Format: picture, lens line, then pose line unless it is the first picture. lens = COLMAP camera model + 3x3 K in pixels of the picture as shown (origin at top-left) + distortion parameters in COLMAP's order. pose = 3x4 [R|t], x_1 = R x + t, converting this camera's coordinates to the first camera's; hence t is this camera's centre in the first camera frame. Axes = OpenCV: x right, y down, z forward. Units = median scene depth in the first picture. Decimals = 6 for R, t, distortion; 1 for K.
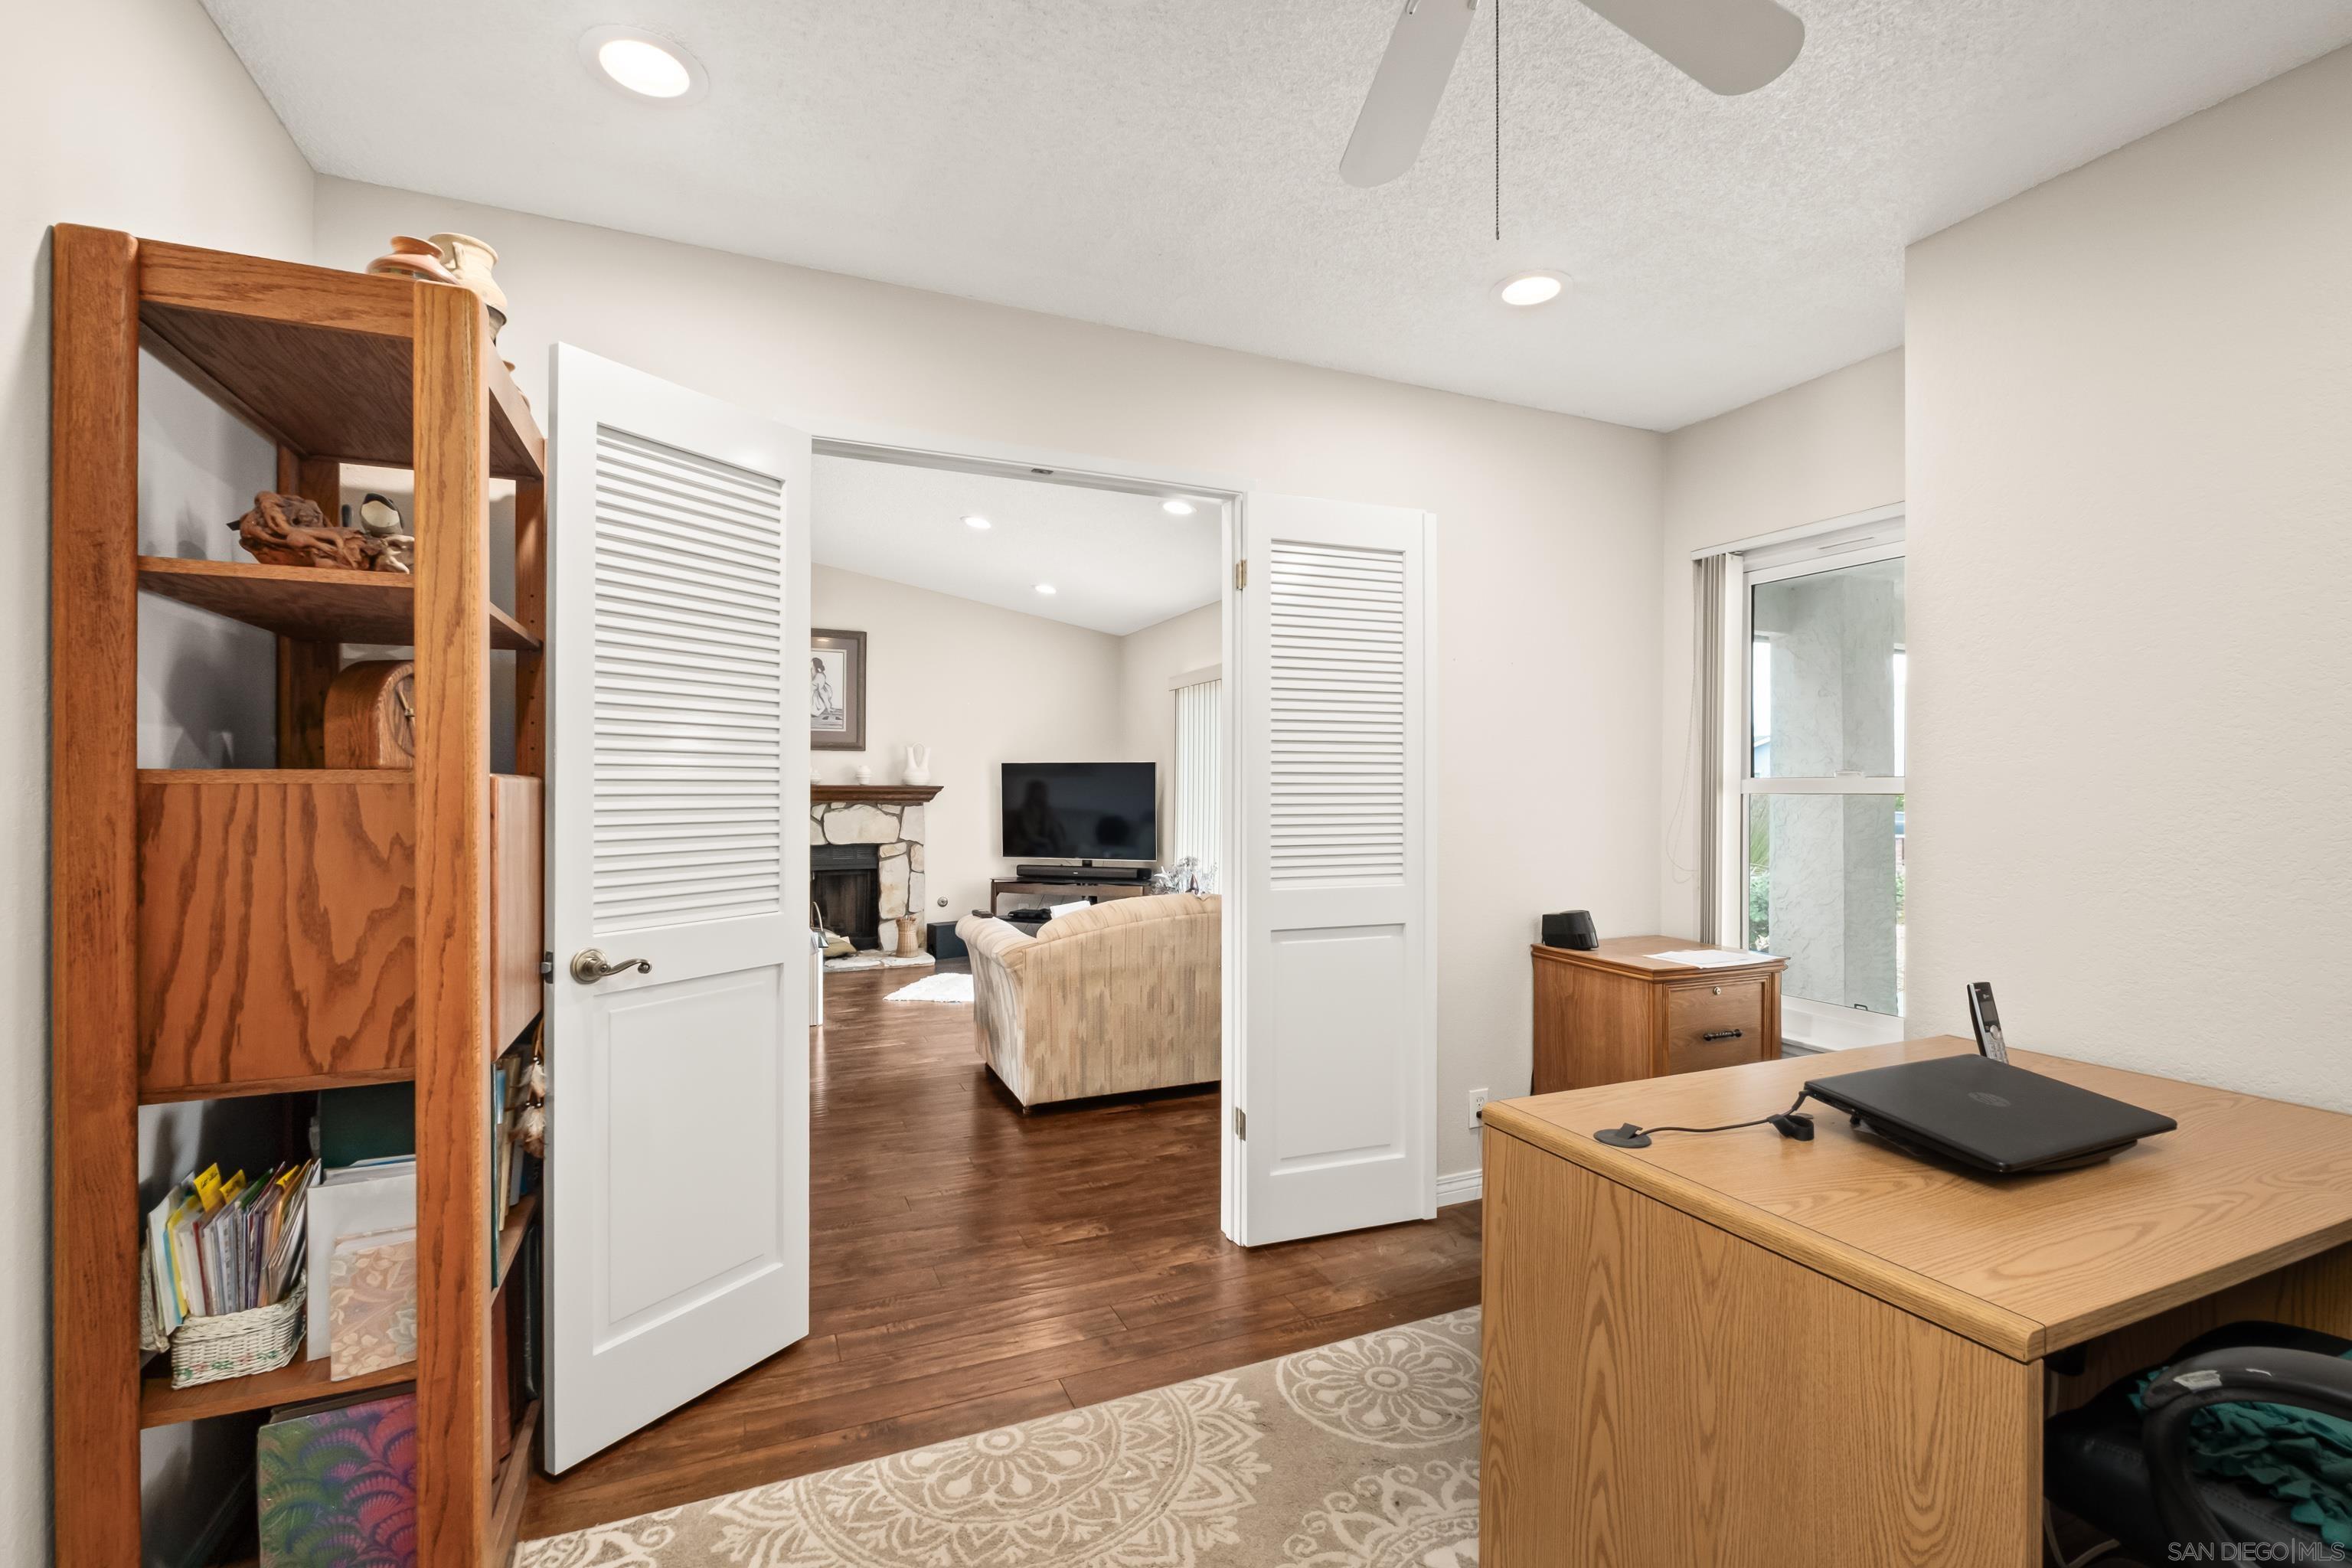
lens RADIAL K [[1018.4, 0, 1172.8], [0, 1018.4, 780.9], [0, 0, 1]] dist [-0.006489, 0.001040]
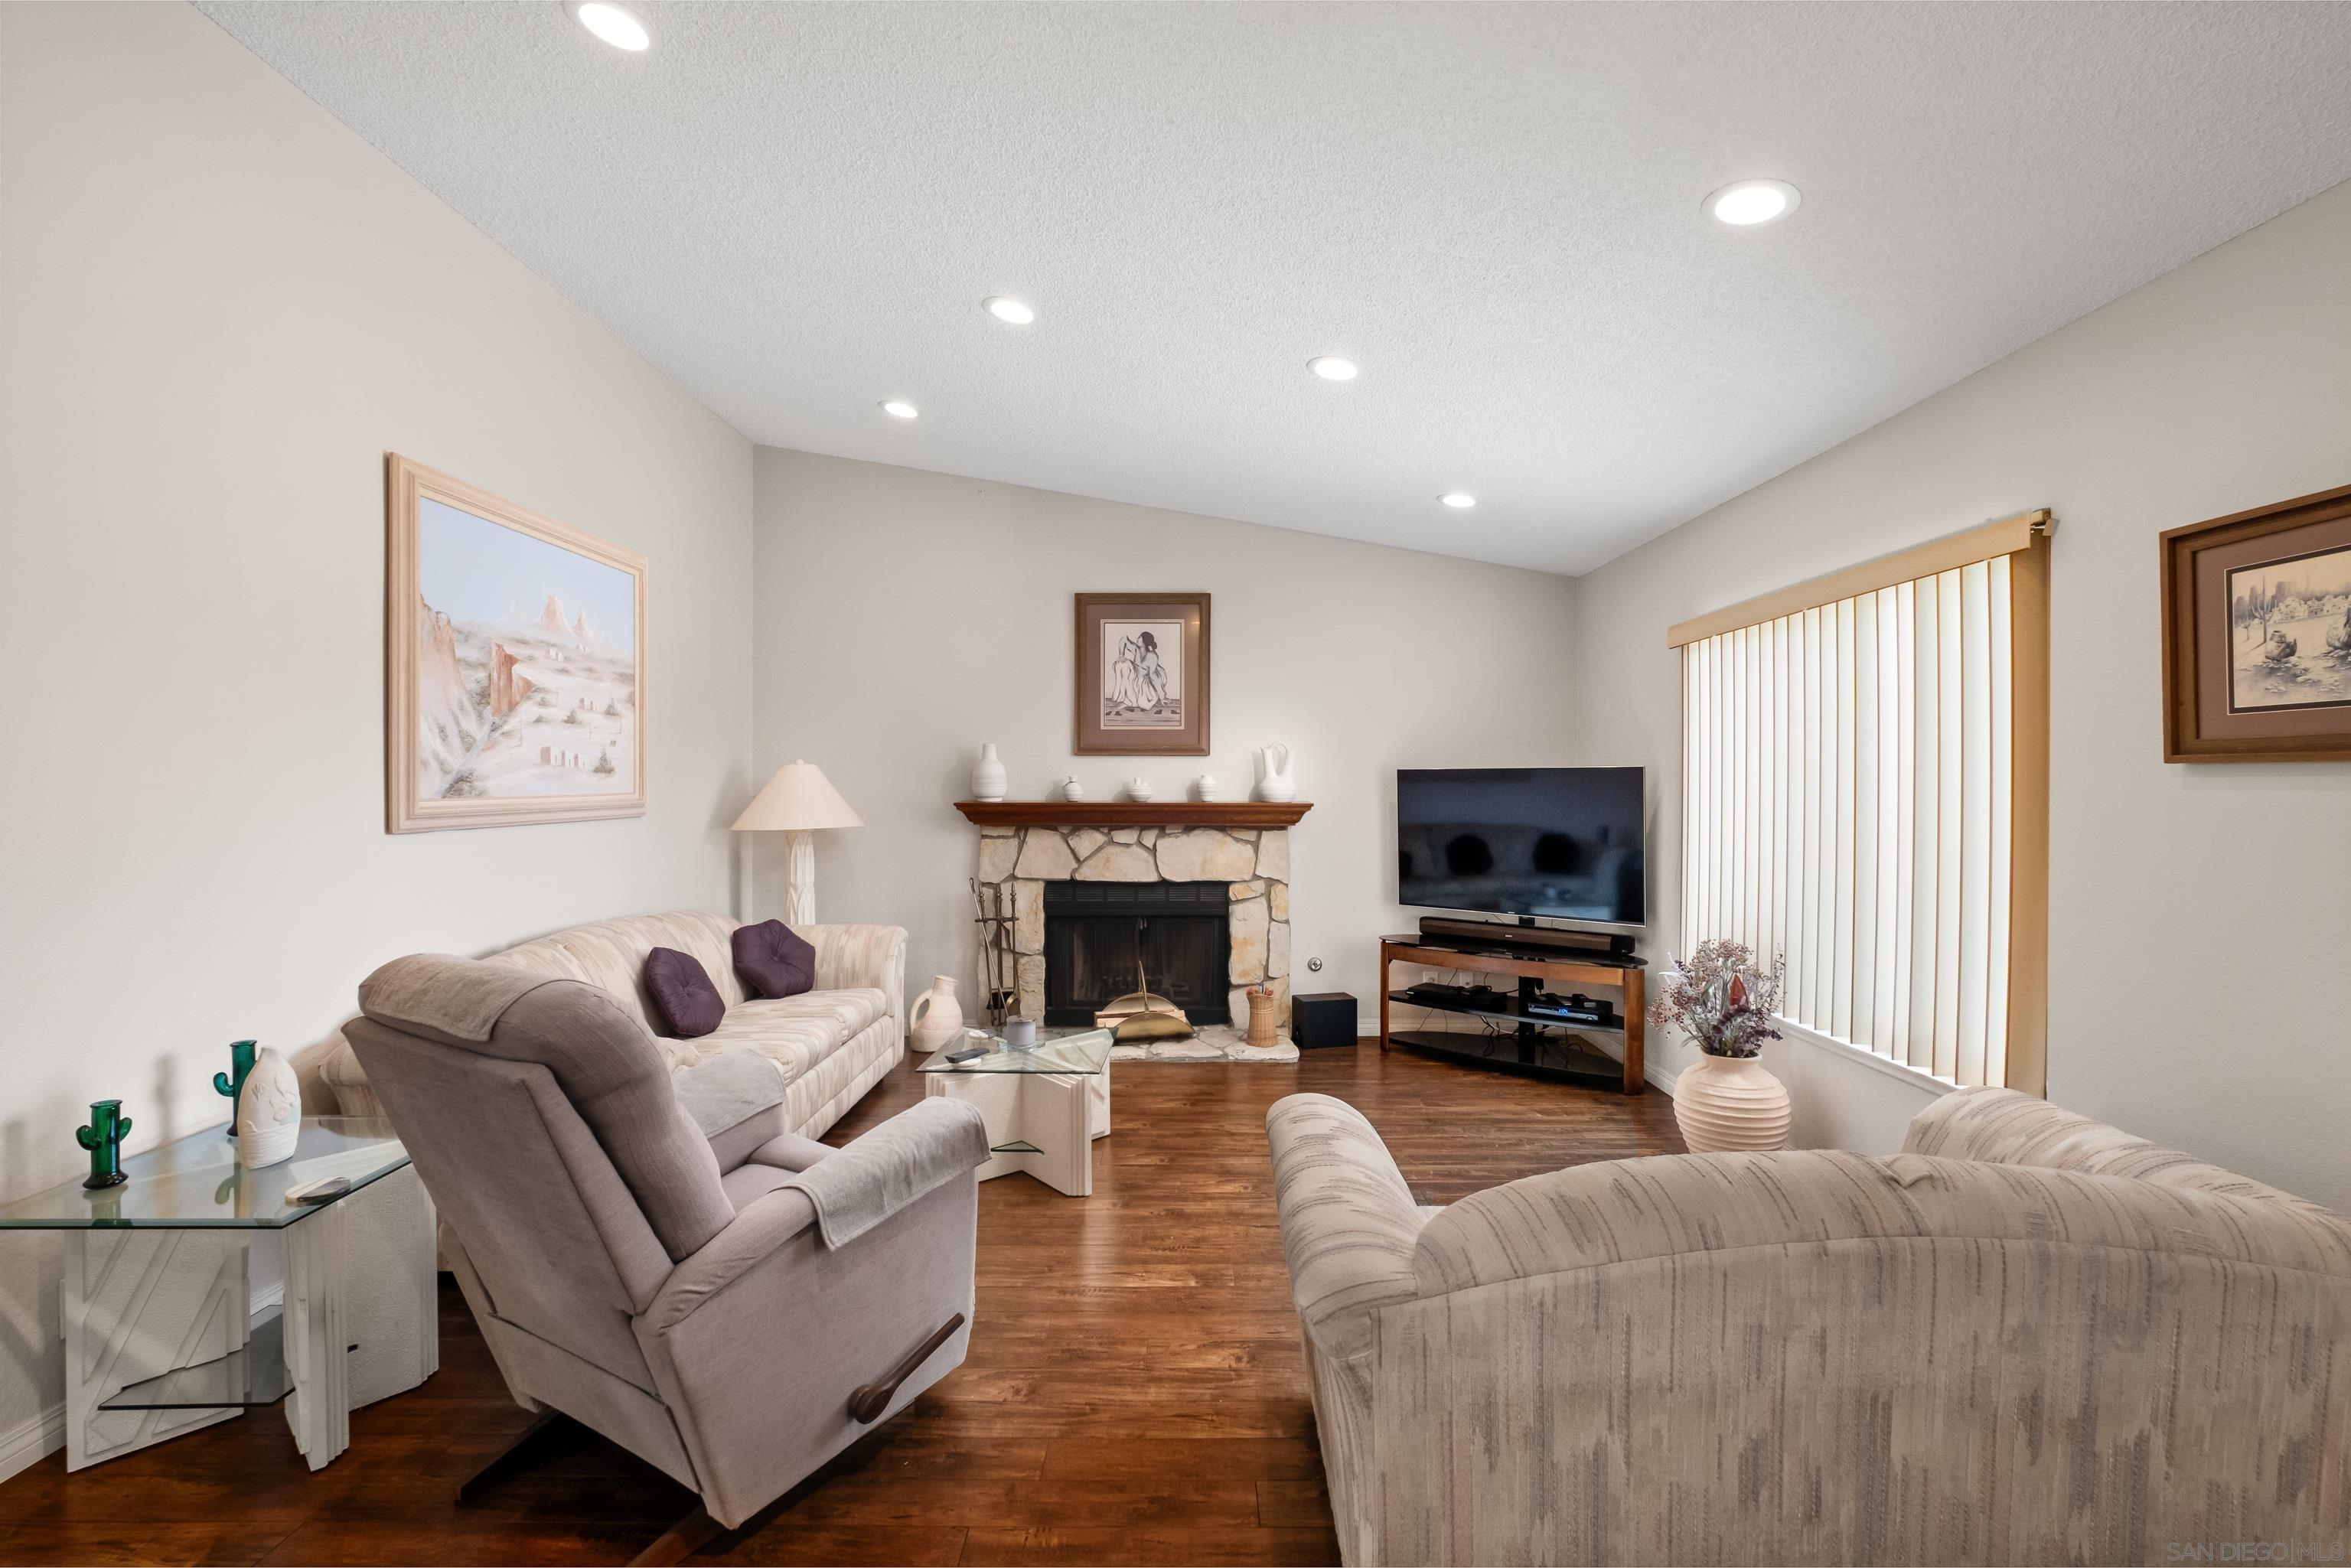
lens RADIAL K [[1018.0, 0, 1191.3], [0, 1018.0, 788.6], [0, 0, 1]] dist [-0.006489, 0.001040]
pose [[0.924112, -0.002094, -0.382116, -0.033482], [0.005948, 0.999943, 0.008904, -0.011982], [0.382075, -0.010501, 0.924072, 0.316368]]
